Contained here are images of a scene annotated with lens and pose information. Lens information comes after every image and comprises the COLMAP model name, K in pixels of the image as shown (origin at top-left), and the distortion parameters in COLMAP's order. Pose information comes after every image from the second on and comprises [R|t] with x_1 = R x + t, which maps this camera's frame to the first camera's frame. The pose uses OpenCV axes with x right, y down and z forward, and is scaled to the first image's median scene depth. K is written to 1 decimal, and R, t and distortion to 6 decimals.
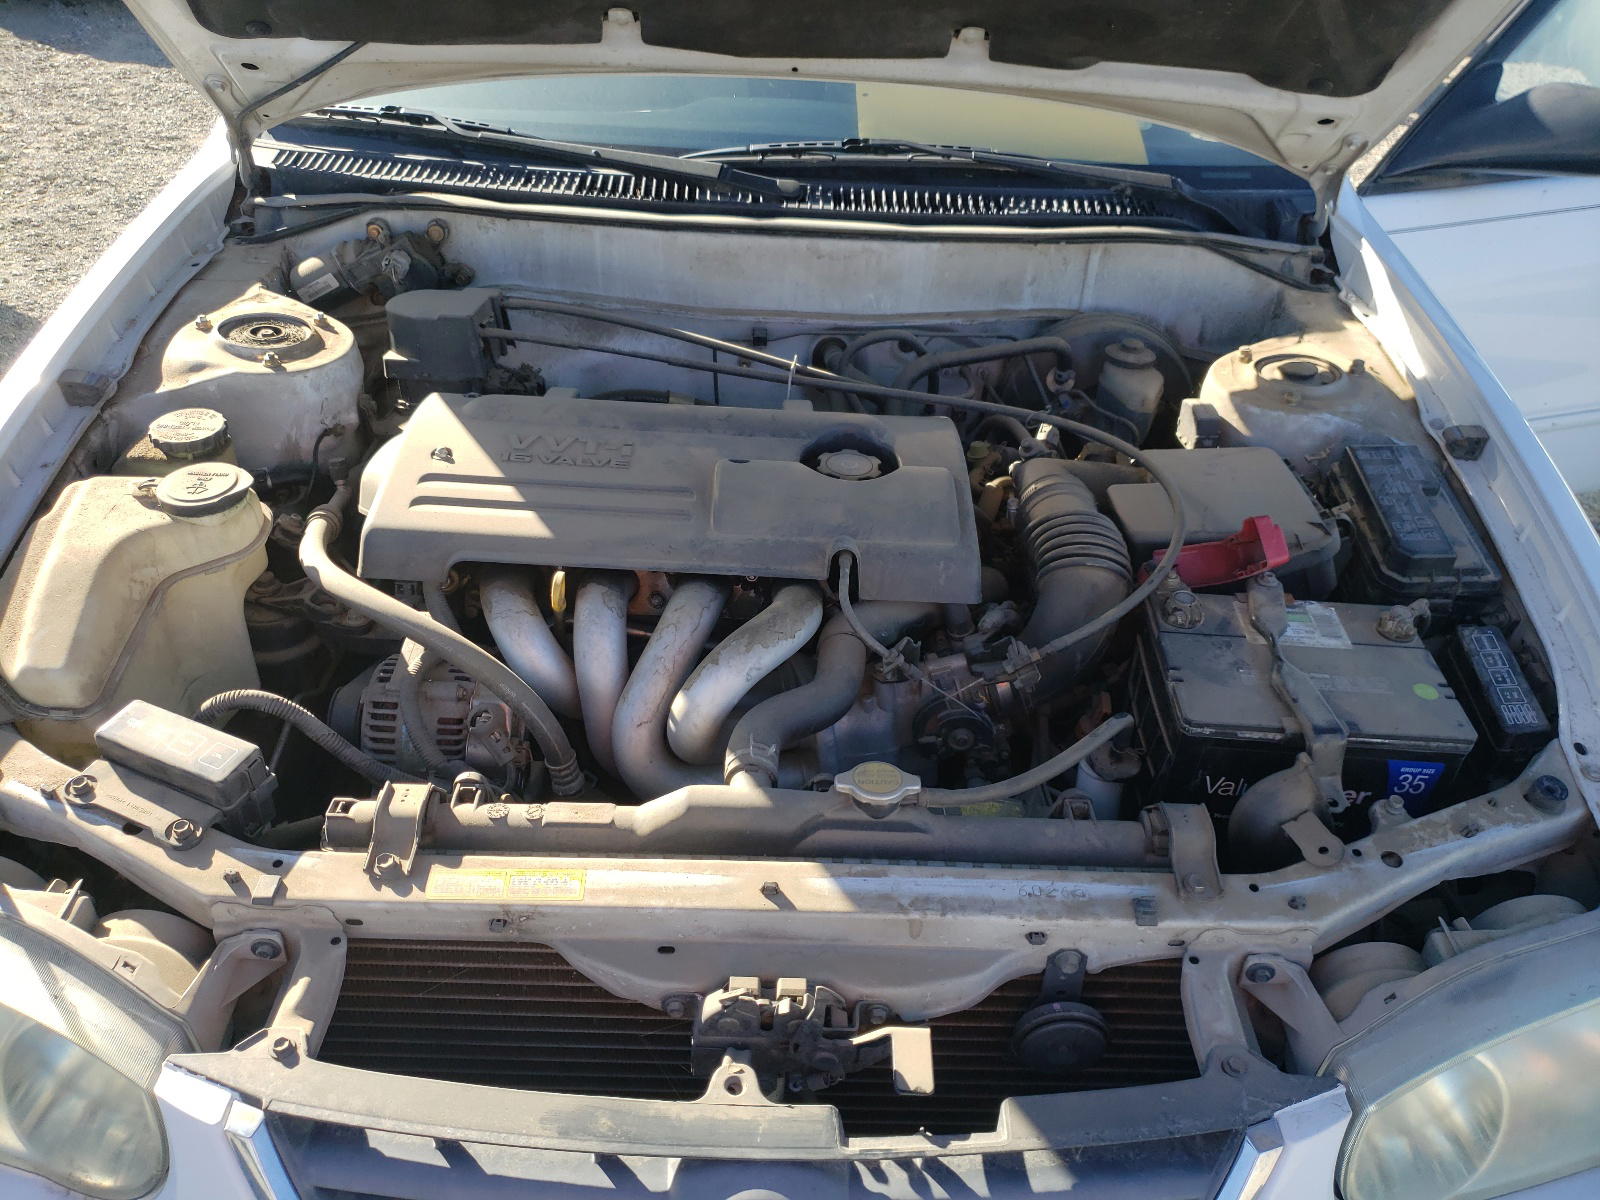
lens RADIAL K [[1335.3, 0, 800.0], [0, 1335.3, 600.0], [0, 0, 1]] dist [-0.001021, 0.060368]
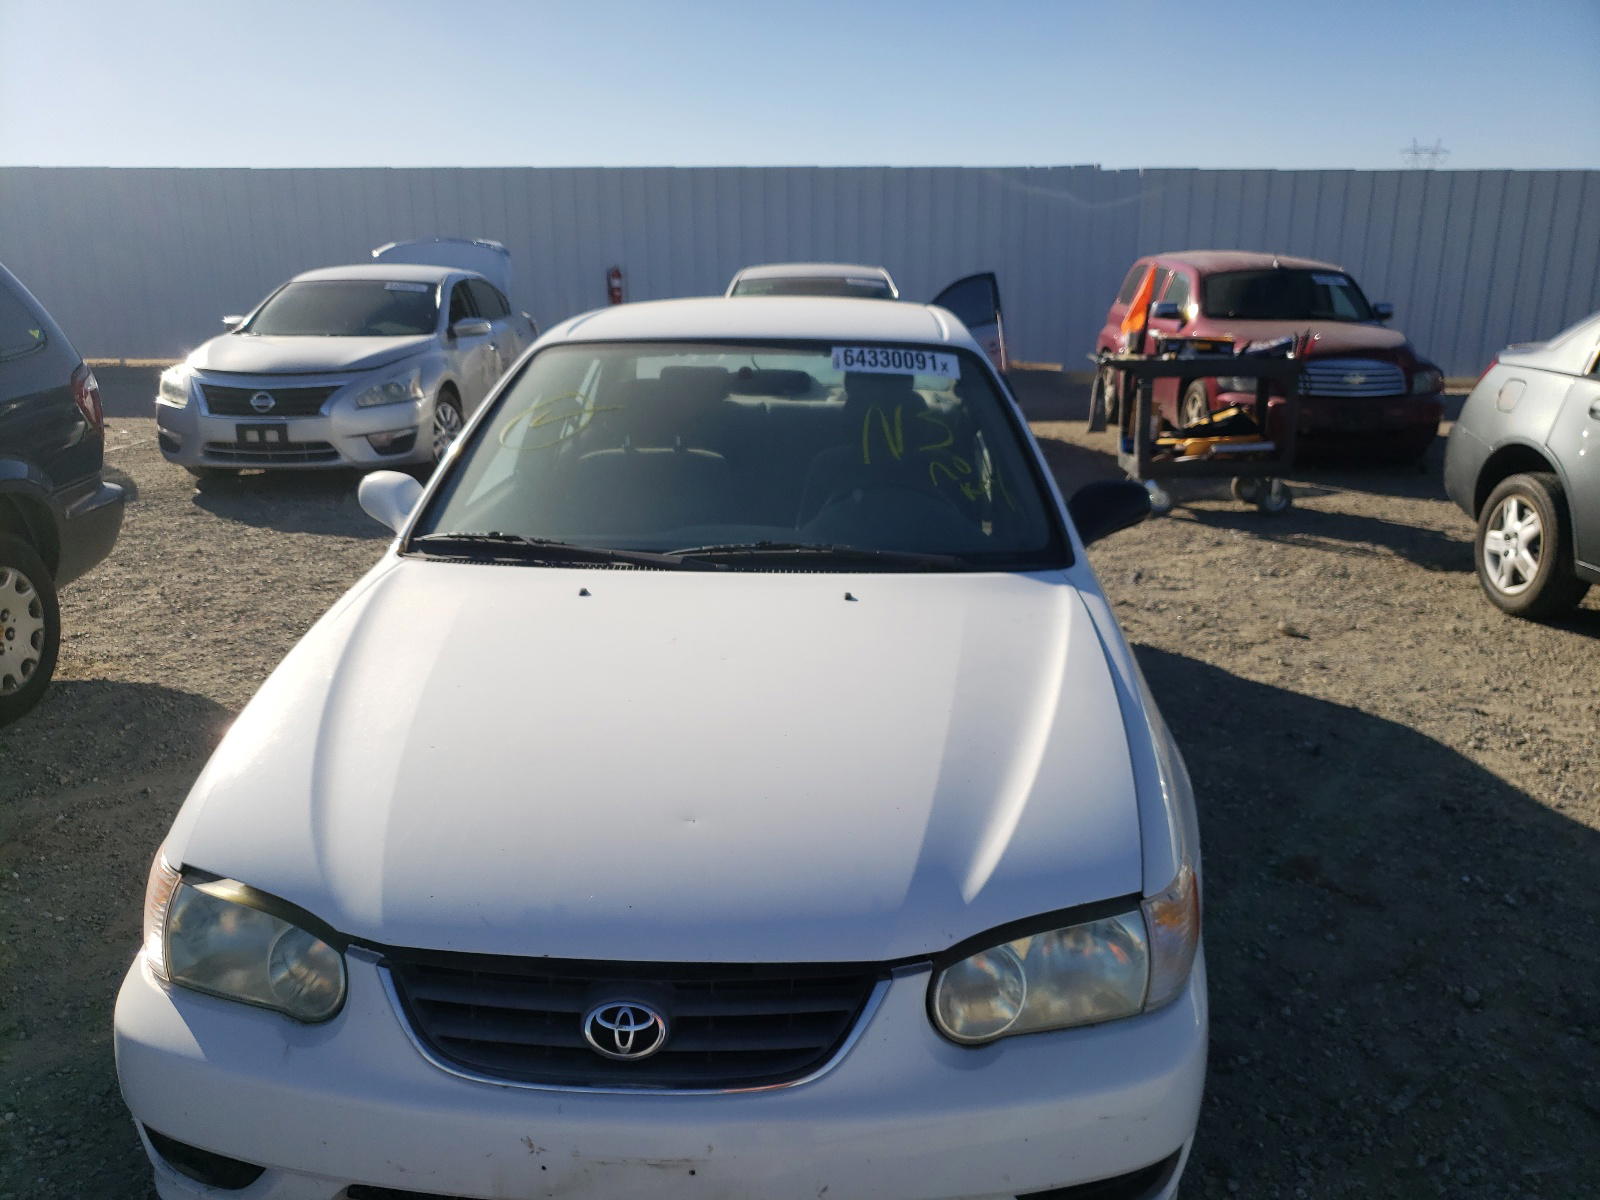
lens RADIAL K [[1335.3, 0, 800.0], [0, 1335.3, 600.0], [0, 0, 1]] dist [-0.001021, 0.060368]
pose [[0.997788, -0.023183, -0.062300, 0.070482], [0.002192, 0.948180, -0.317727, 0.096252], [0.066438, 0.316887, 0.946133, -0.209560]]
